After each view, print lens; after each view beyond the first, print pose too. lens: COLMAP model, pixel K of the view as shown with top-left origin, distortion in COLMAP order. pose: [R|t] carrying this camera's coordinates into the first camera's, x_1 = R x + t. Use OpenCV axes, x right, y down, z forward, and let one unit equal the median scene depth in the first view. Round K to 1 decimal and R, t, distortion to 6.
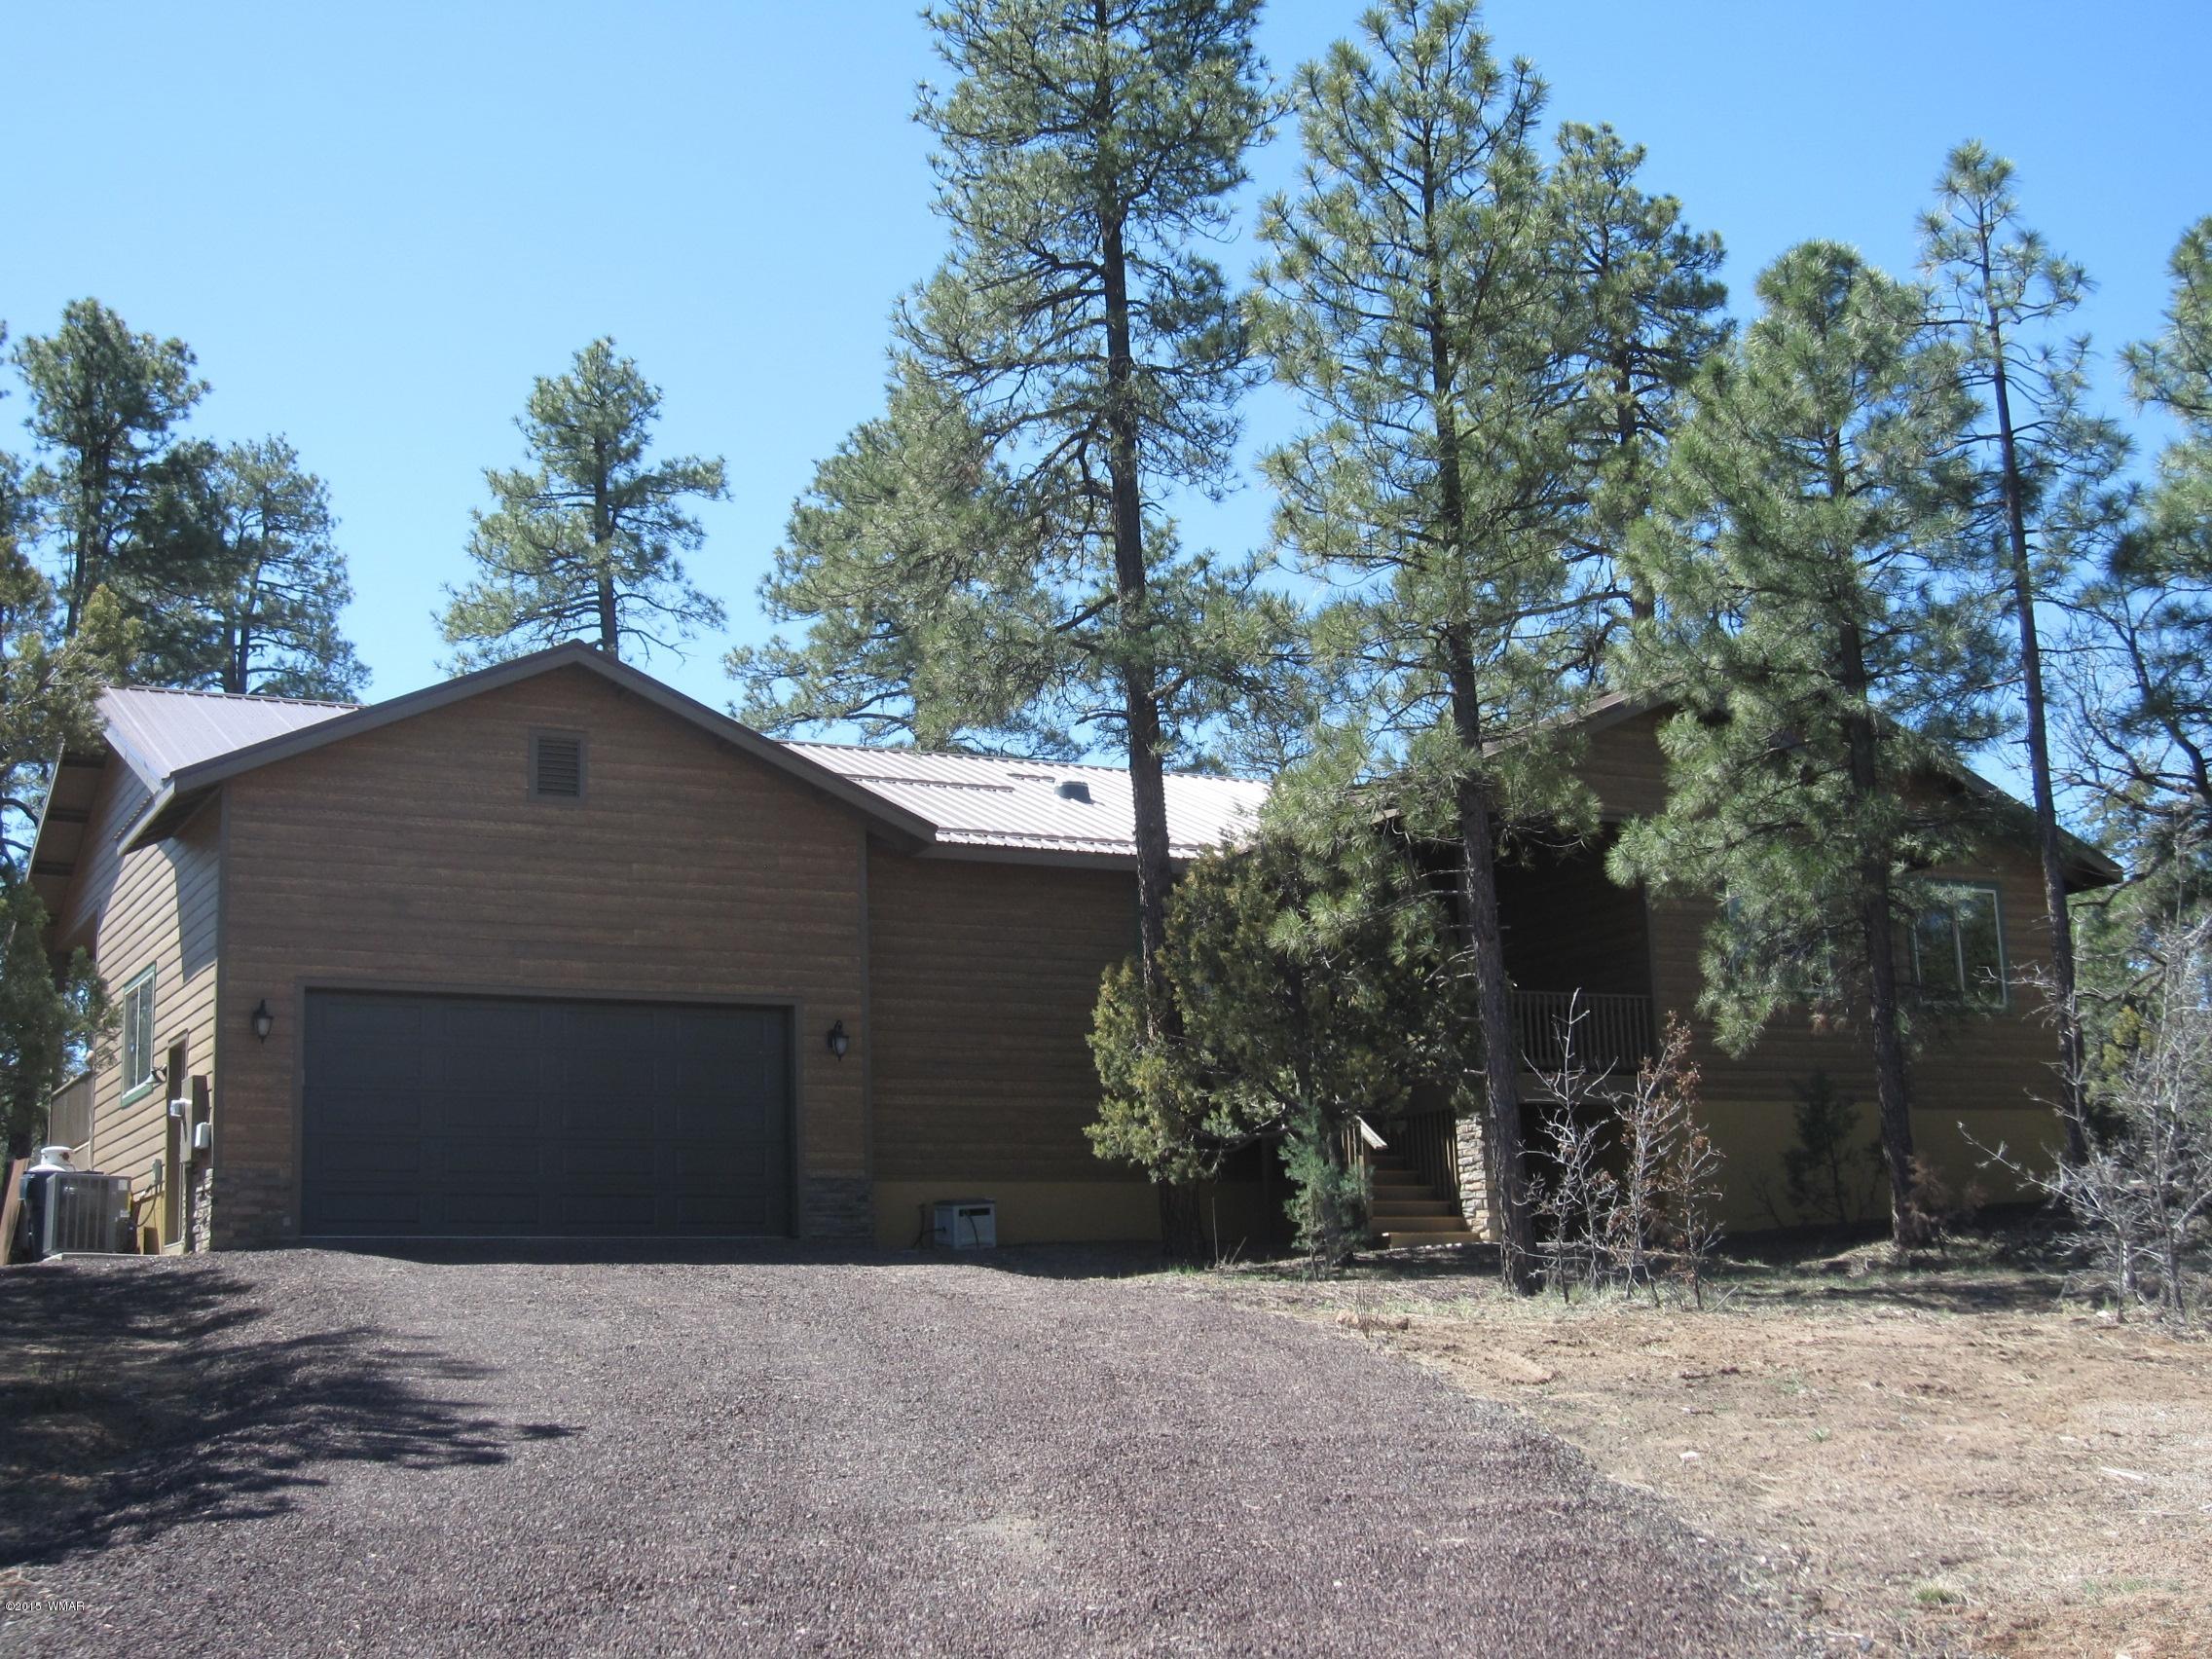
lens RADIAL K [[2902.7, 0, 1106.0], [0, 2902.7, 829.5], [0, 0, 1]] dist [-0.166274, -0.001431]
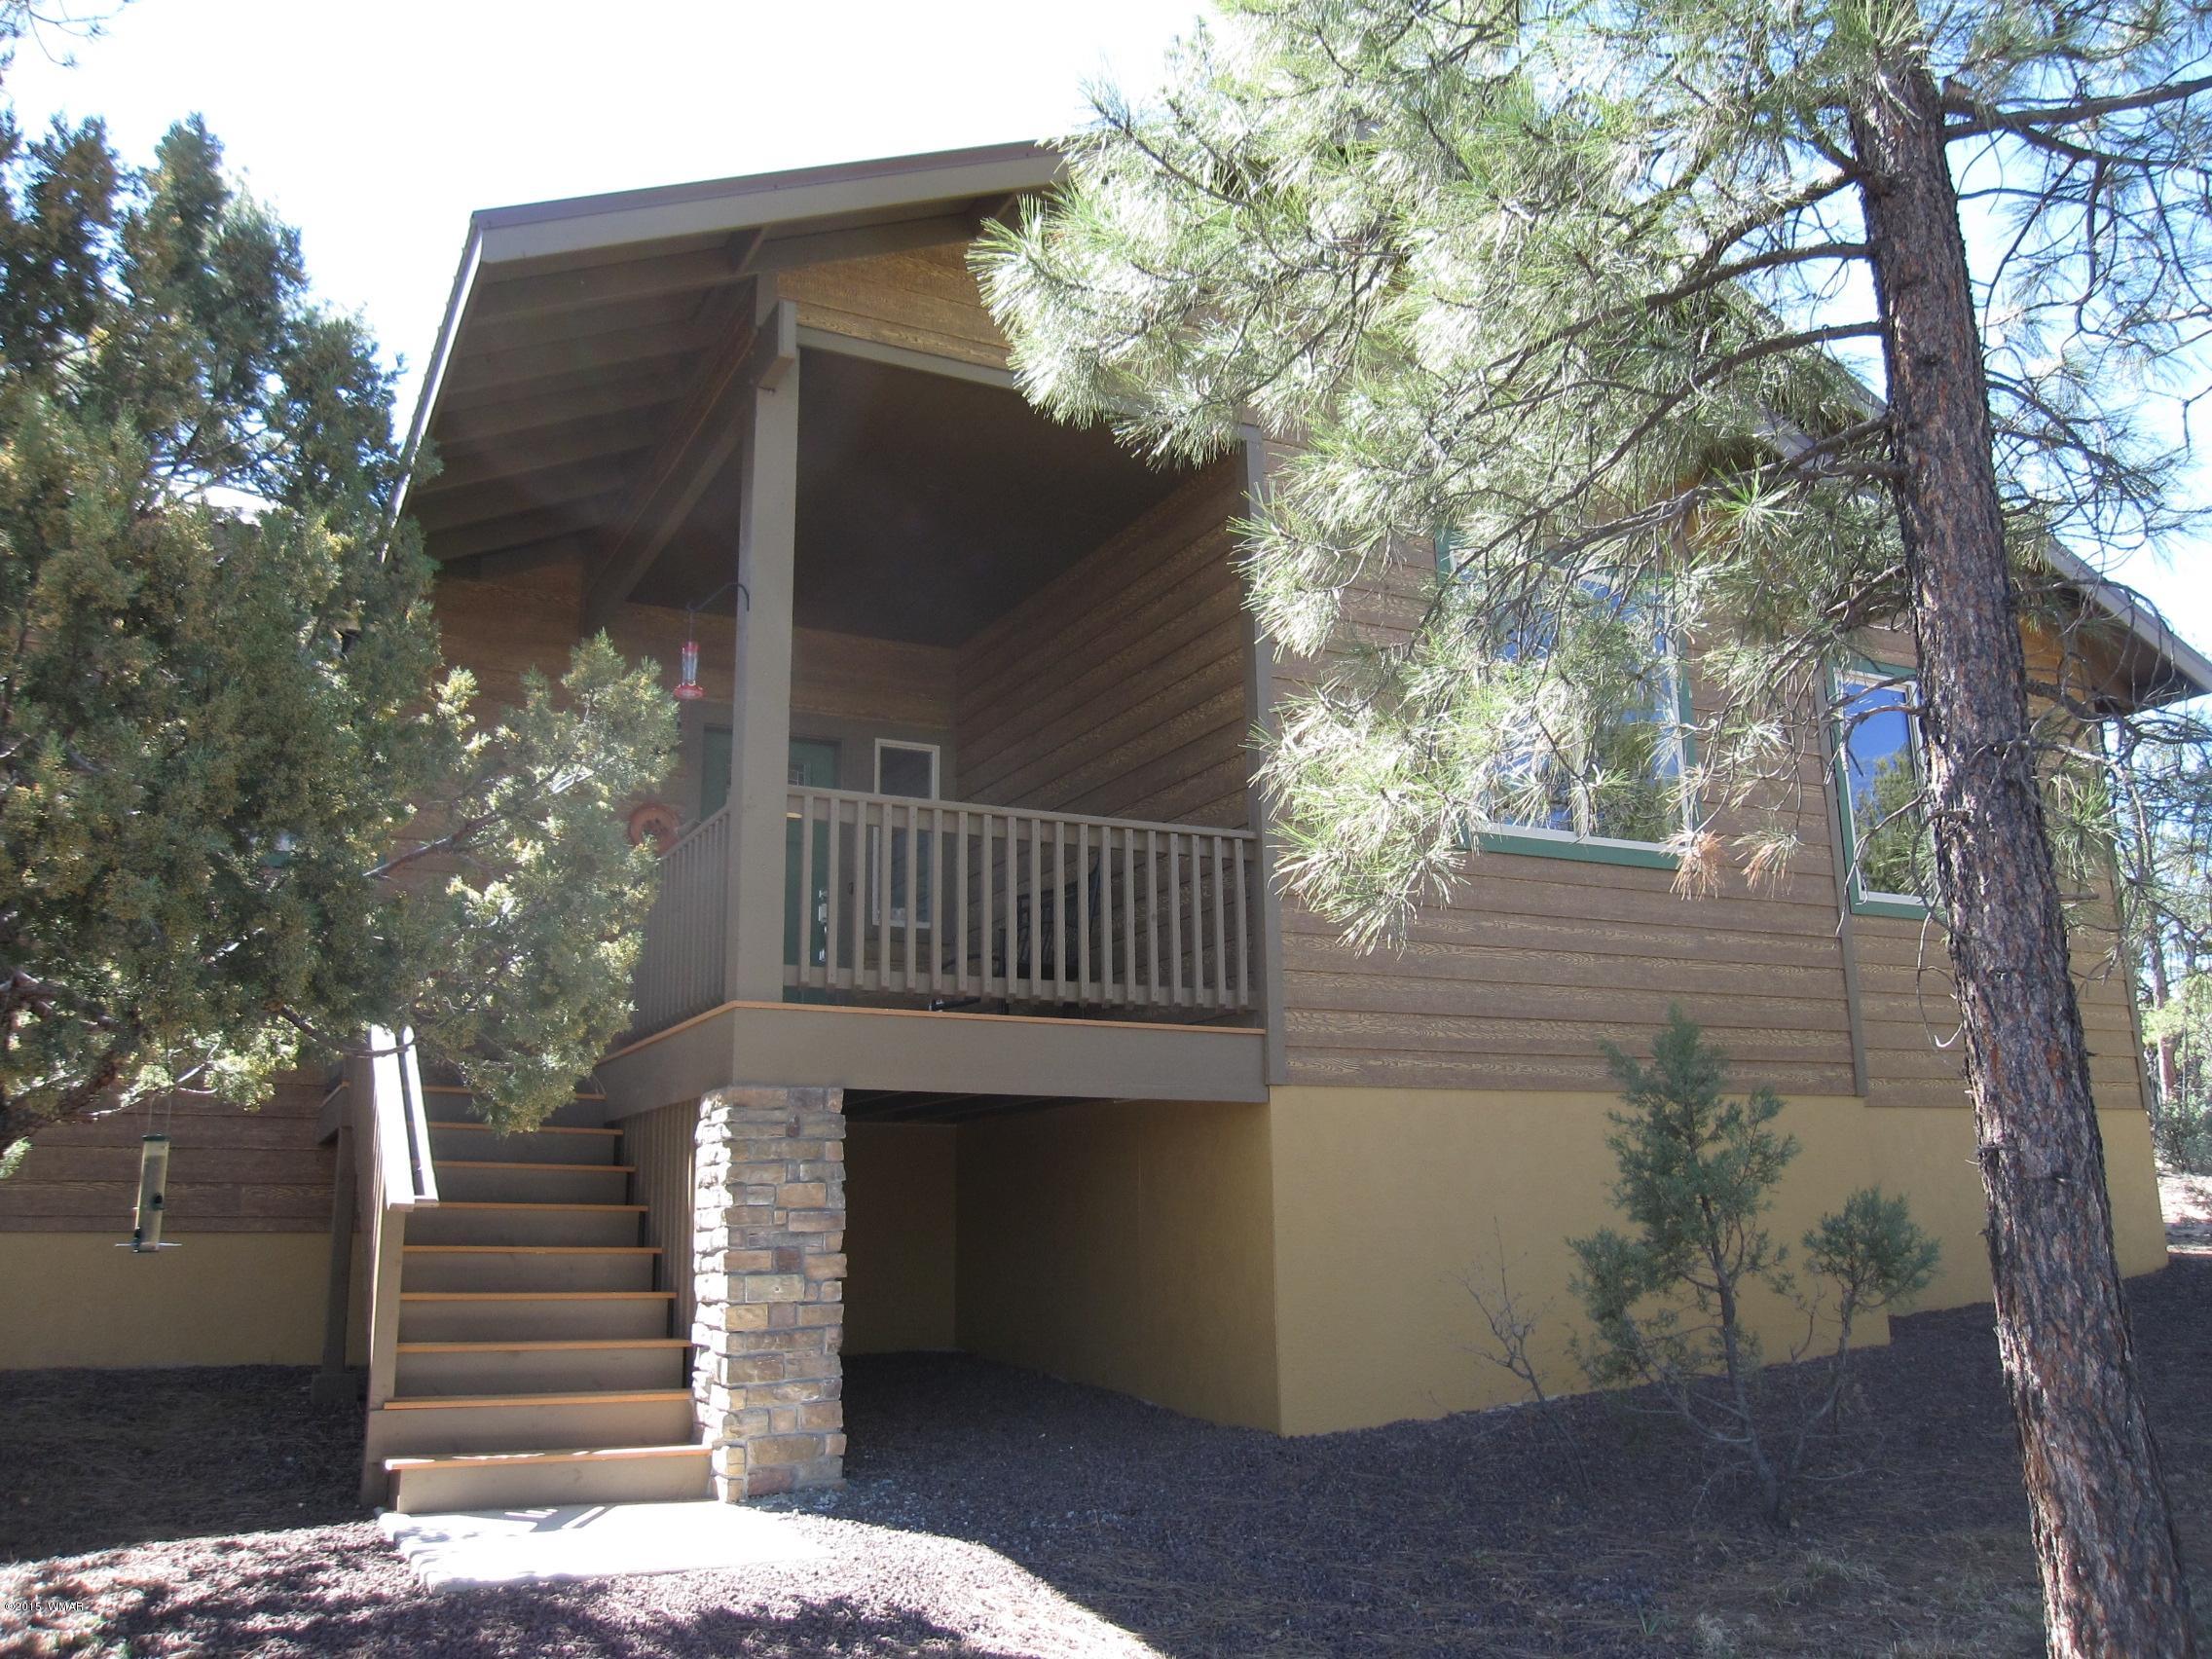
lens RADIAL K [[1826.5, 0, 1119.9], [0, 1826.5, 807.8], [0, 0, 1]] dist [-0.078363, 0.046218]
pose [[0.999409, 0.020361, -0.027689, 0.192297], [-0.021693, 0.998578, -0.048706, 0.072554], [0.026658, 0.049278, 0.998429, 0.804587]]
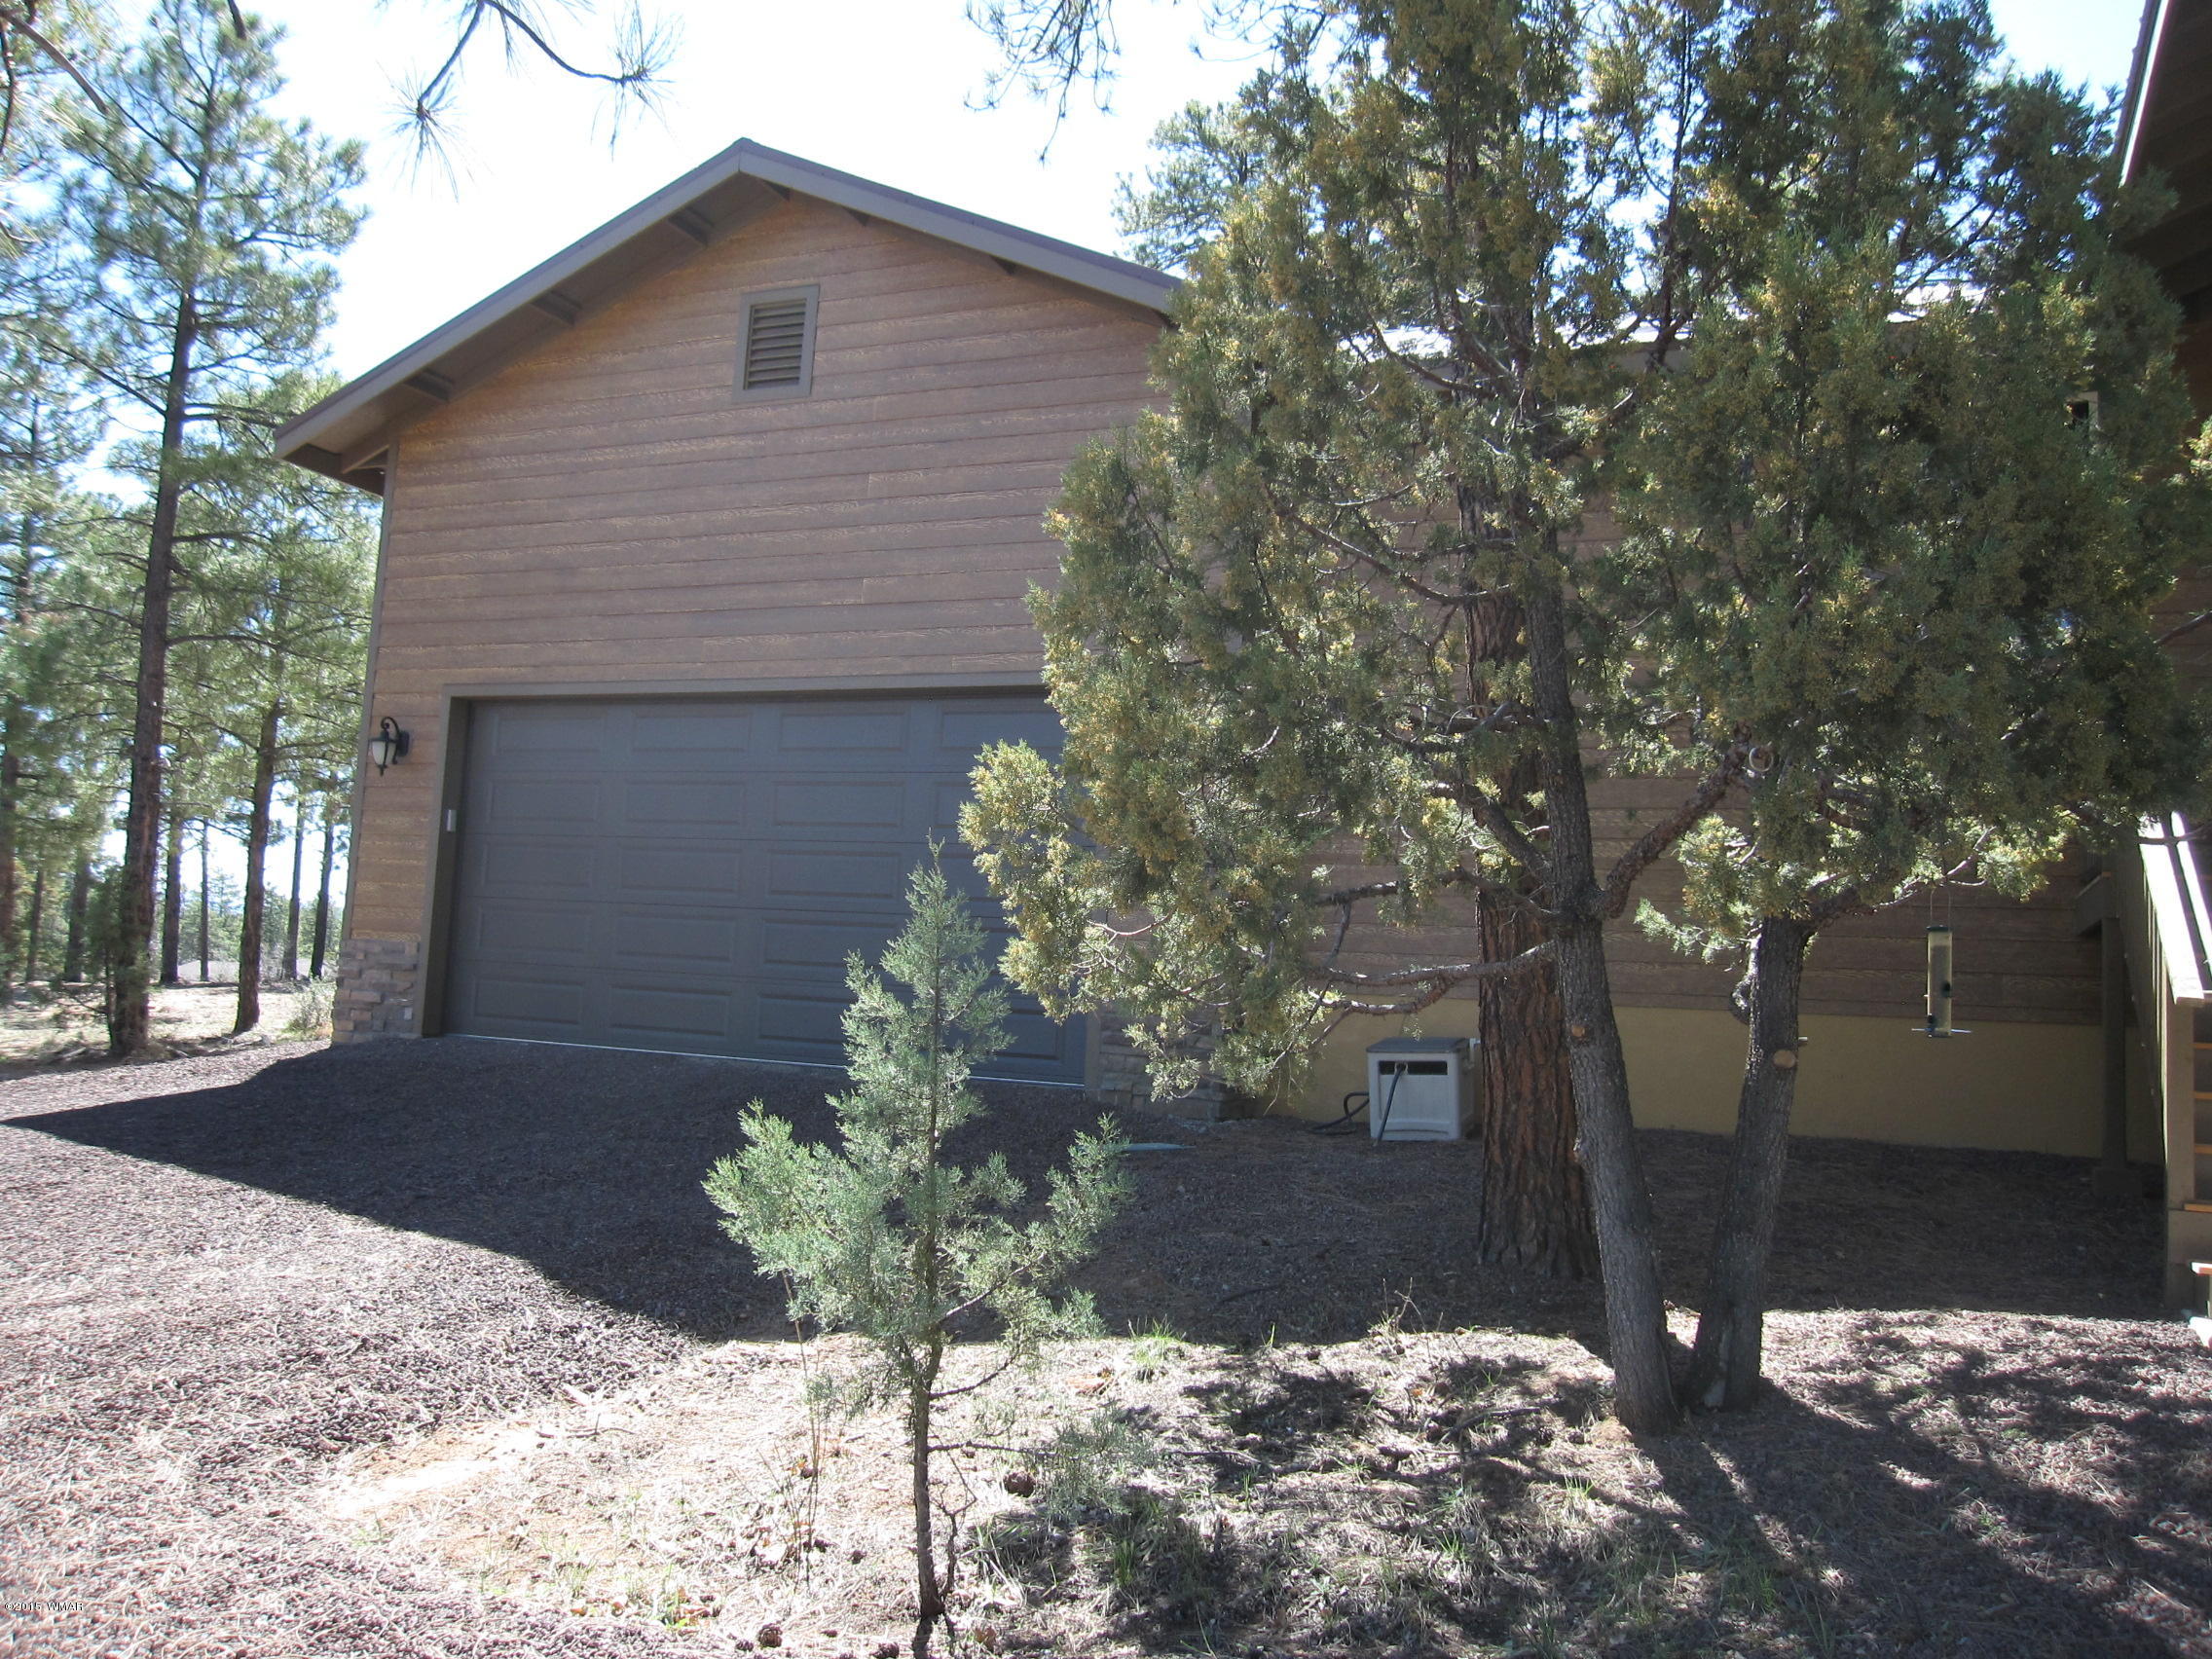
lens RADIAL K [[1826.5, 0, 1119.9], [0, 1826.5, 807.8], [0, 0, 1]] dist [-0.078363, 0.046218]
pose [[0.611629, -0.012098, -0.791052, 0.185825], [0.073127, 0.996467, 0.041302, 0.072583], [0.787758, -0.083109, 0.610353, 0.802524]]
